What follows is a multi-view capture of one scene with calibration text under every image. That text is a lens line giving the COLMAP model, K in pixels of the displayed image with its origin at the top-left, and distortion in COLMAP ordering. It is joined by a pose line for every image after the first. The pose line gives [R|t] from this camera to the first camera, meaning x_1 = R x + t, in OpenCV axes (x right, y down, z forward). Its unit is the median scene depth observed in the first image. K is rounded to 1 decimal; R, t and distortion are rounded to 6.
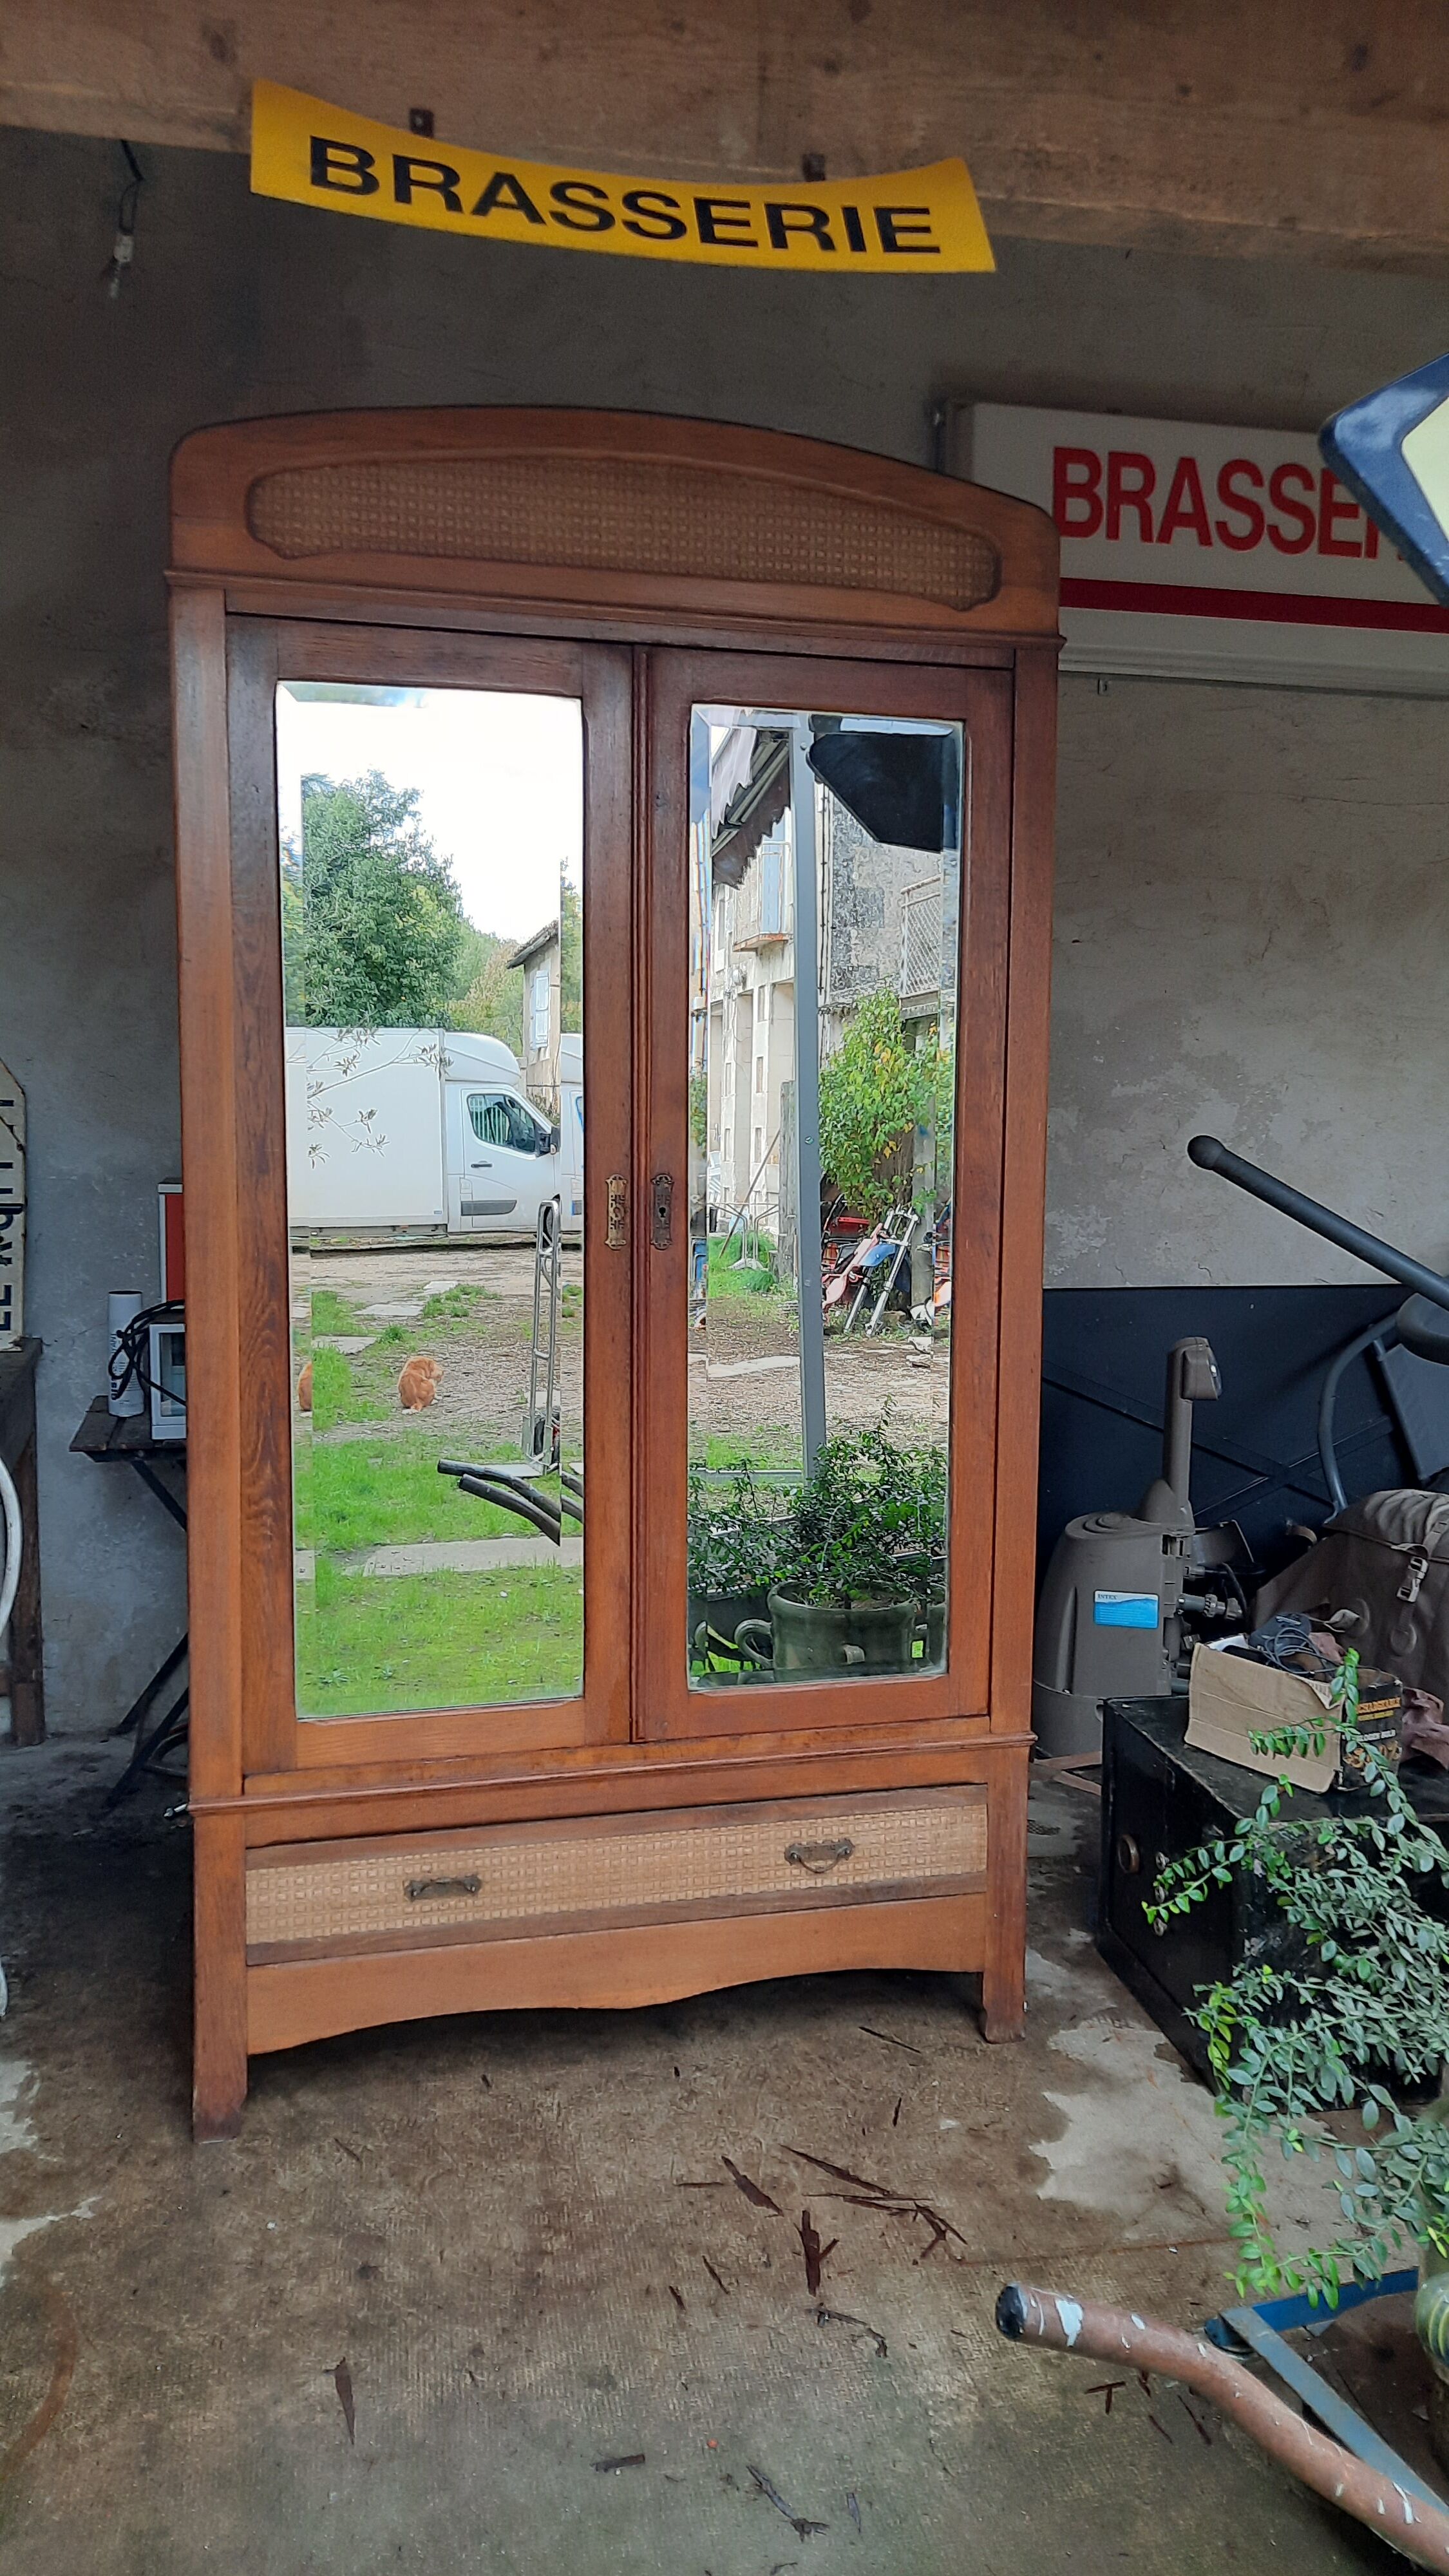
lens RADIAL K [[1877.7, 0, 677.9], [0, 1877.7, 1293.2], [0, 0, 1]] dist [0.055366, -0.069936]
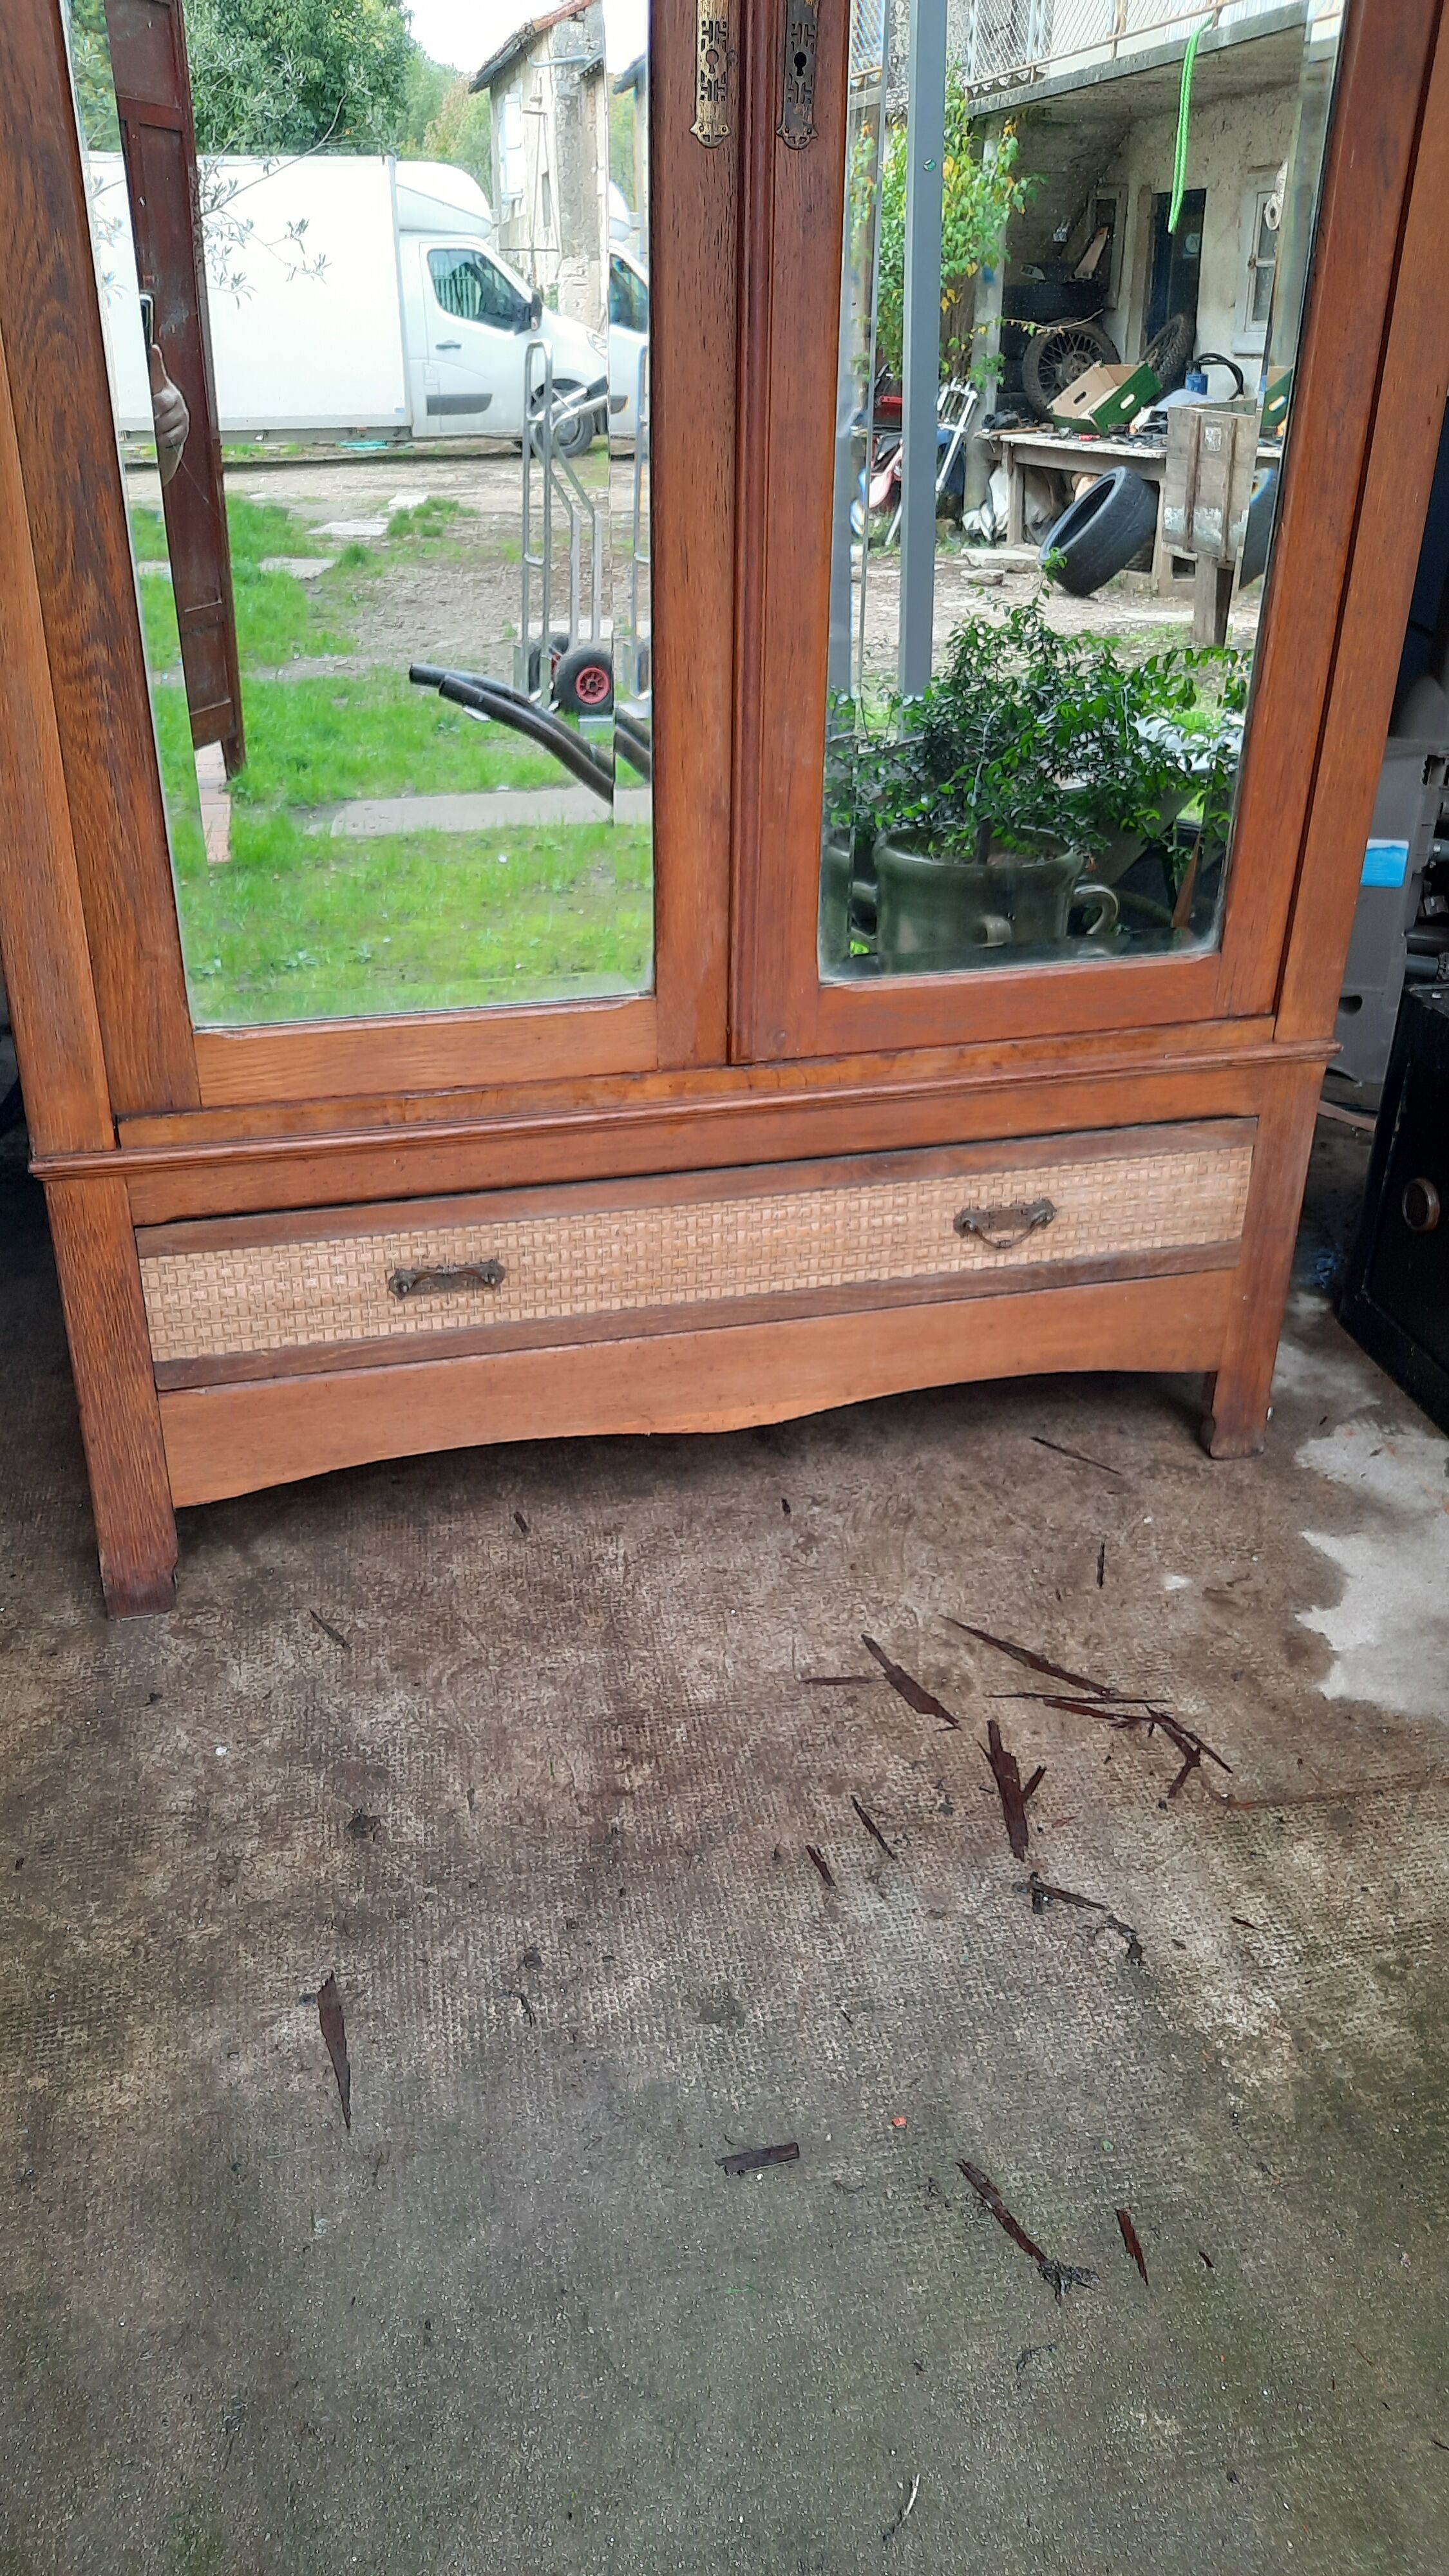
lens RADIAL K [[1877.7, 0, 677.9], [0, 1877.7, 1293.2], [0, 0, 1]] dist [0.055366, -0.069936]
pose [[0.999982, -0.005345, 0.002732, -0.045672], [0.003959, 0.929360, 0.369155, 0.078015], [-0.004513, -0.369137, 0.929364, 0.391025]]
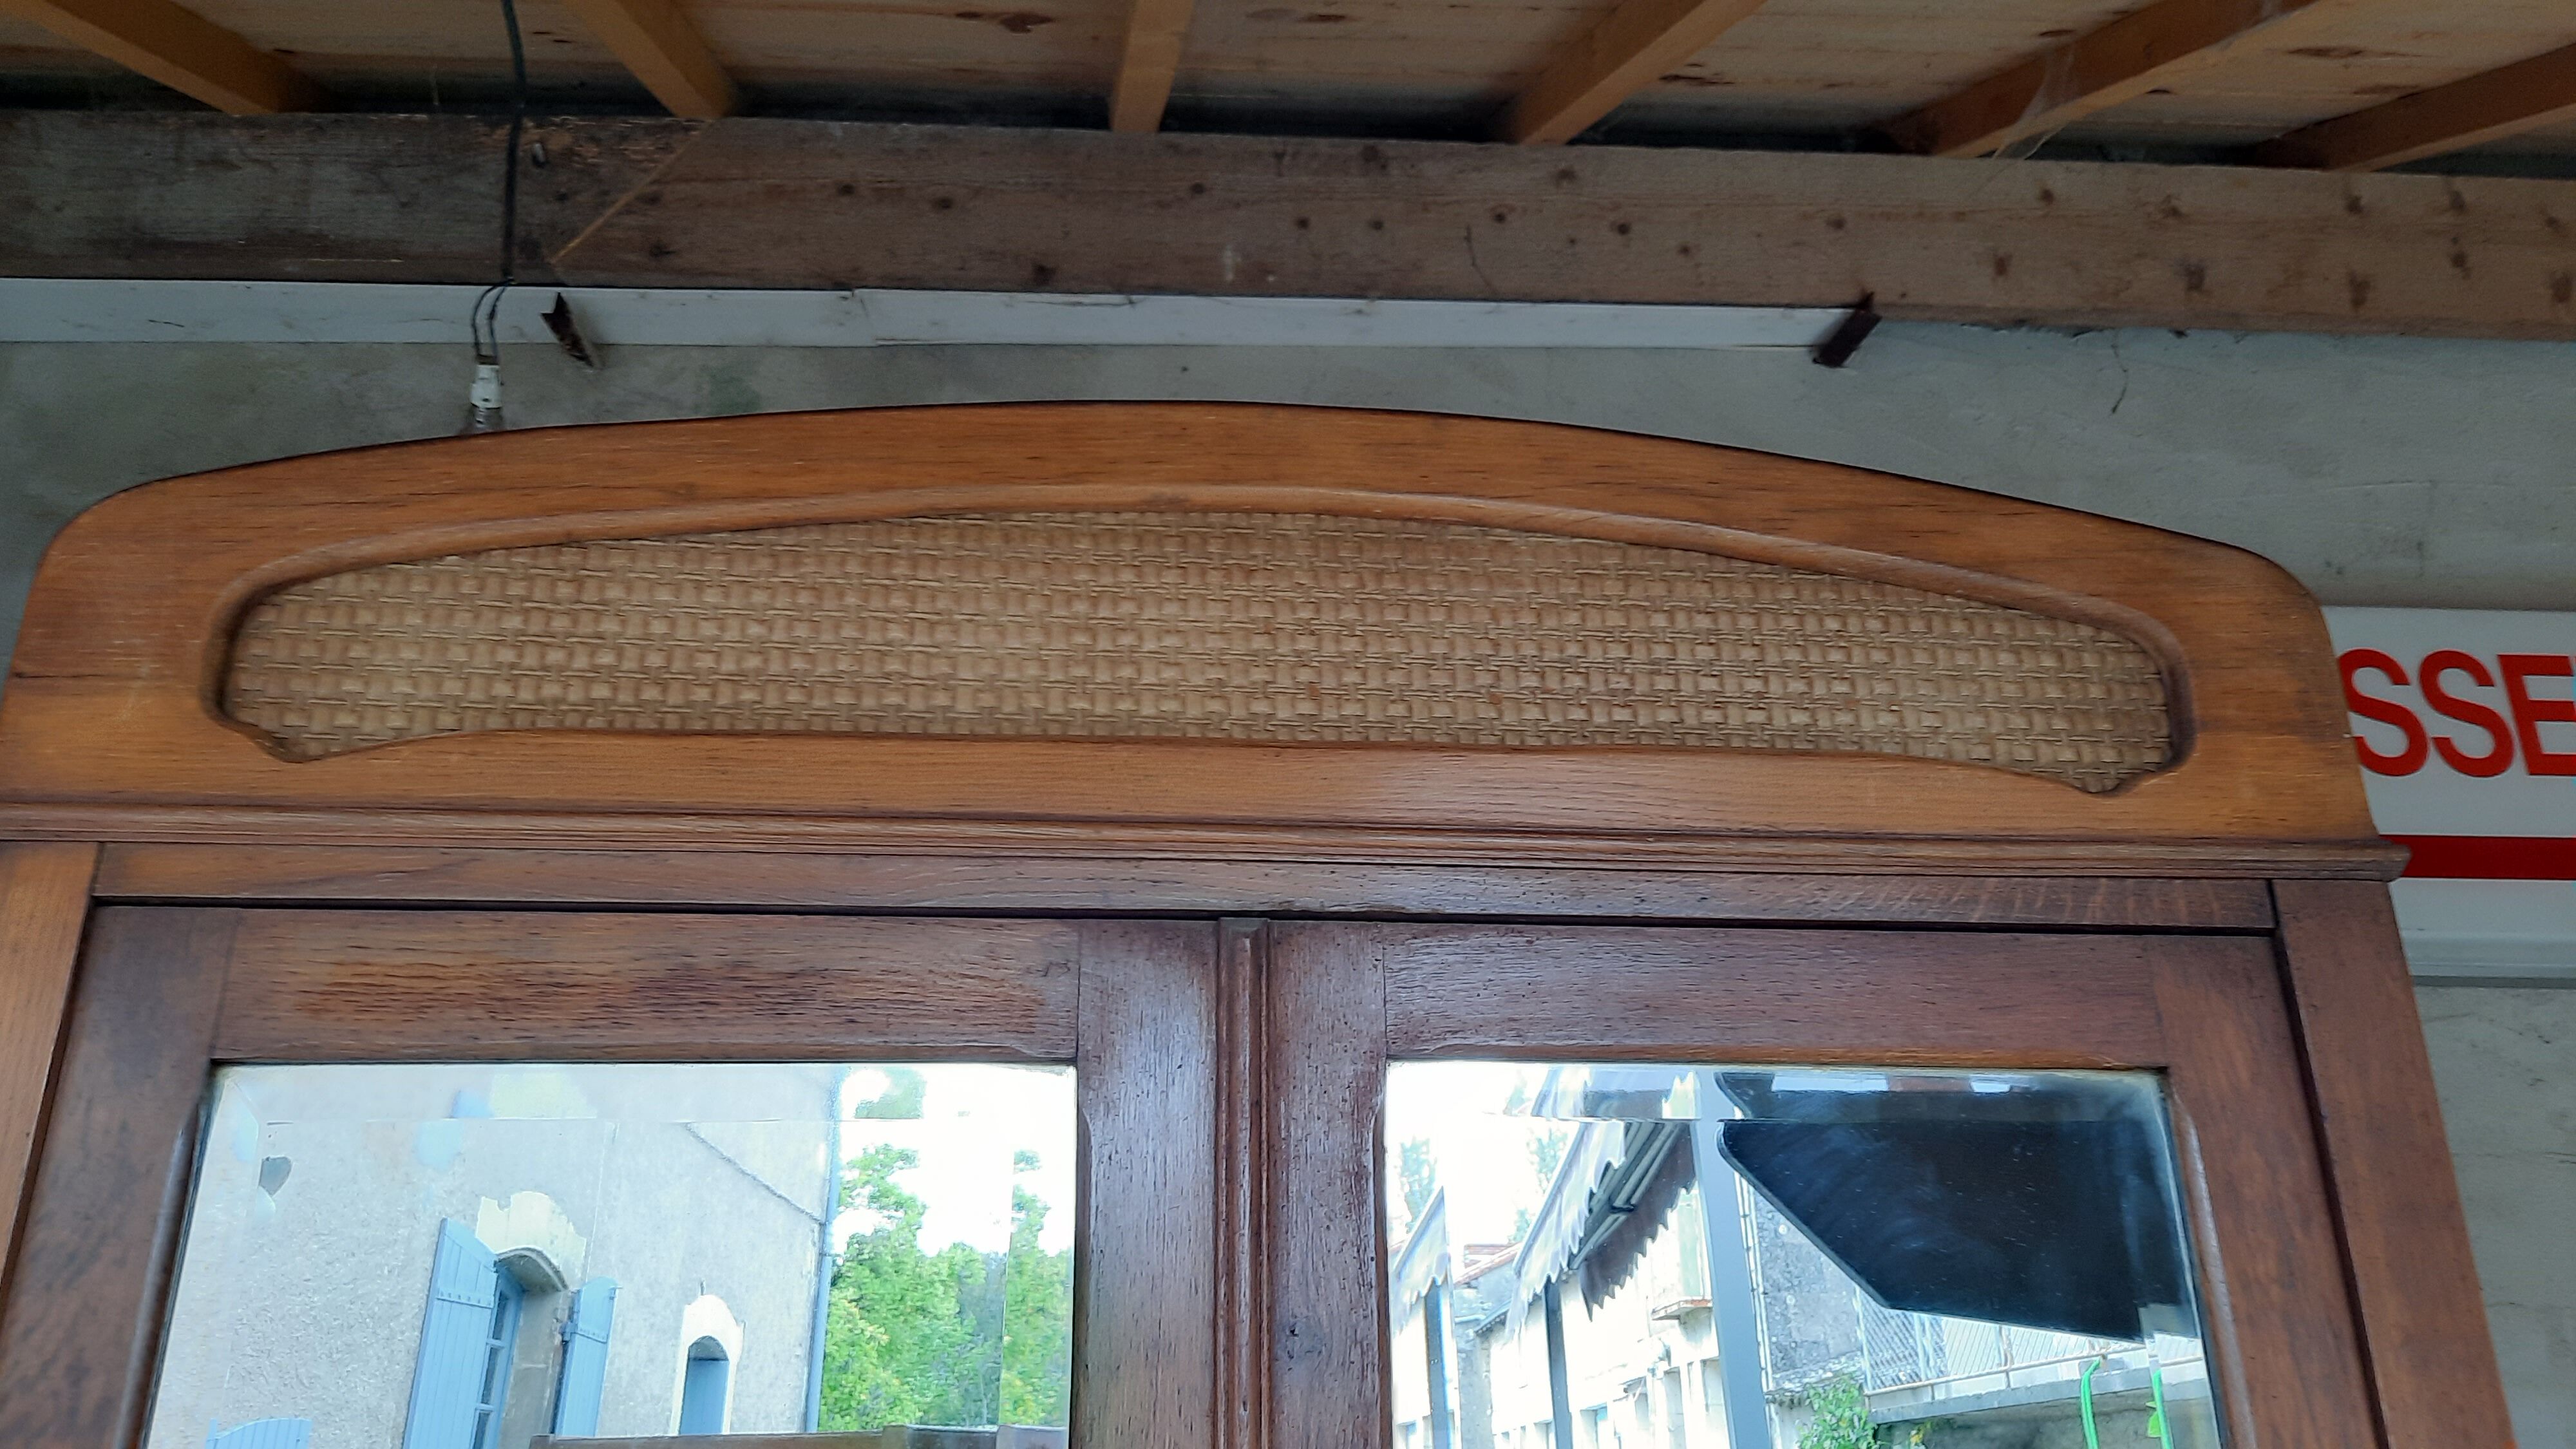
lens RADIAL K [[1923.3, 0, 1321.4], [0, 1923.3, 738.3], [0, 0, 1]] dist [0.058081, -0.078582]
pose [[0.990192, -0.072793, -0.119253, 0.042857], [0.011006, 0.891538, -0.452813, -0.199208], [0.139281, 0.447059, 0.883594, 0.637771]]
